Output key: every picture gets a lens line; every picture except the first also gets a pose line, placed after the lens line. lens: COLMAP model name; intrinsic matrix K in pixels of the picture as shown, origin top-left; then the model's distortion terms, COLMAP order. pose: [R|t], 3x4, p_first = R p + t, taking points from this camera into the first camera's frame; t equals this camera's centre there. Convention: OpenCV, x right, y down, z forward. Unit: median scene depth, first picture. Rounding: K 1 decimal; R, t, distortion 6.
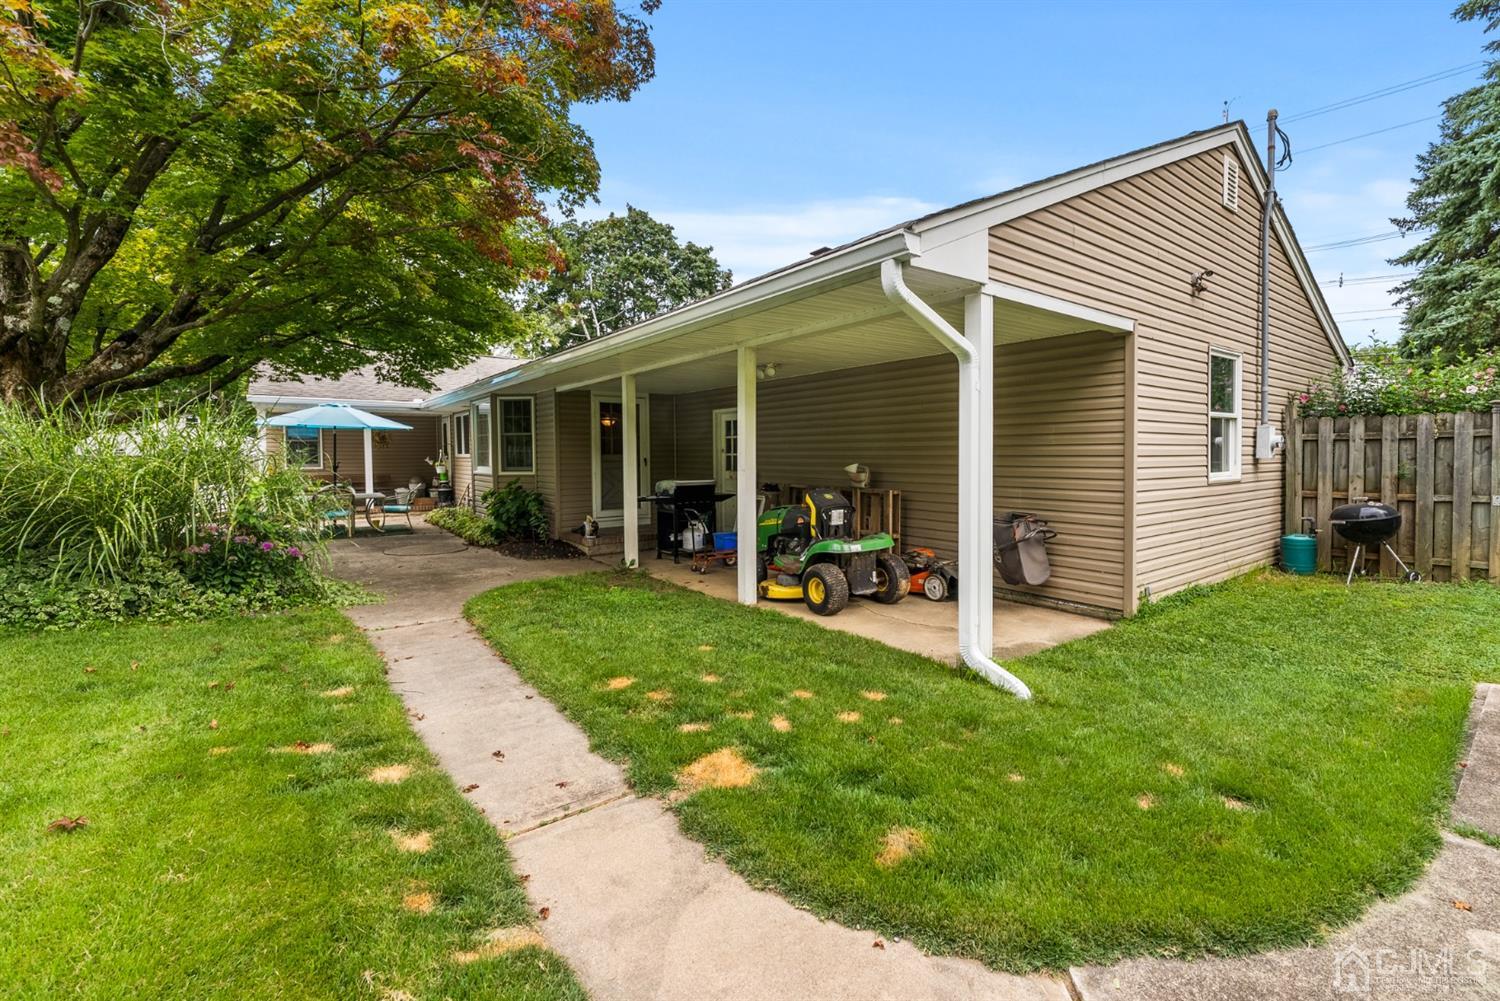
lens RADIAL K [[638.1, 0, 752.1], [0, 638.1, 485.3], [0, 0, 1]] dist [0.000094, 0.000597]
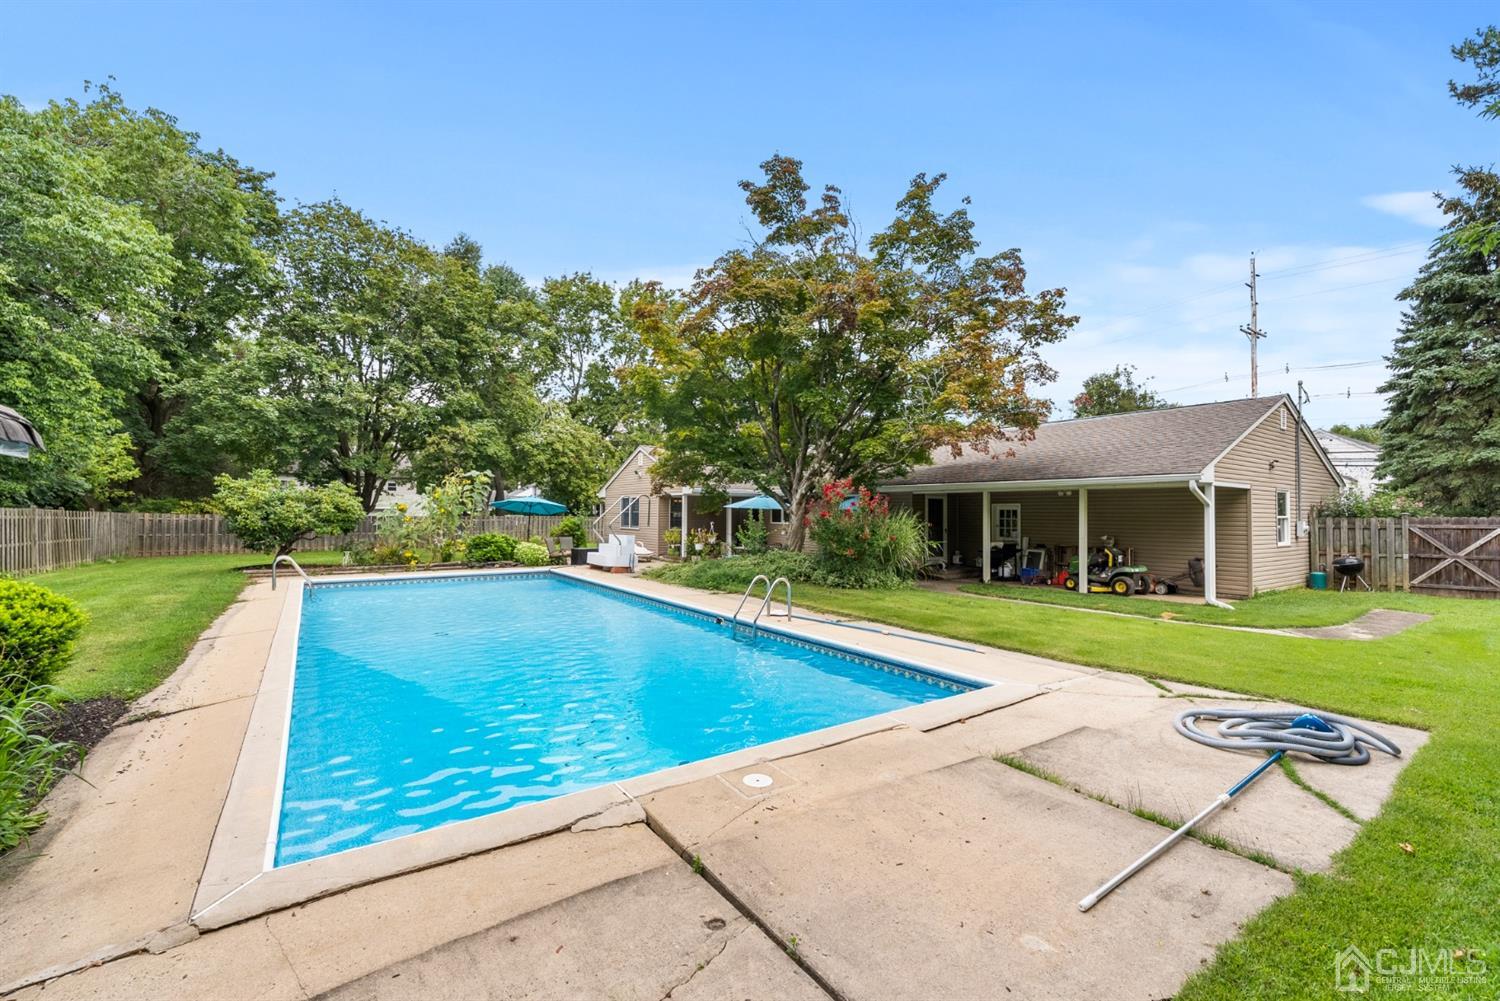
lens RADIAL K [[623.4, 0, 745.8], [0, 623.4, 514.8], [0, 0, 1]] dist [-0.002142, -0.000546]
pose [[0.999162, 0.013472, -0.038657, -1.044033], [-0.015303, 0.998755, -0.047476, 0.015916], [0.037970, 0.048027, 0.998124, -1.236775]]
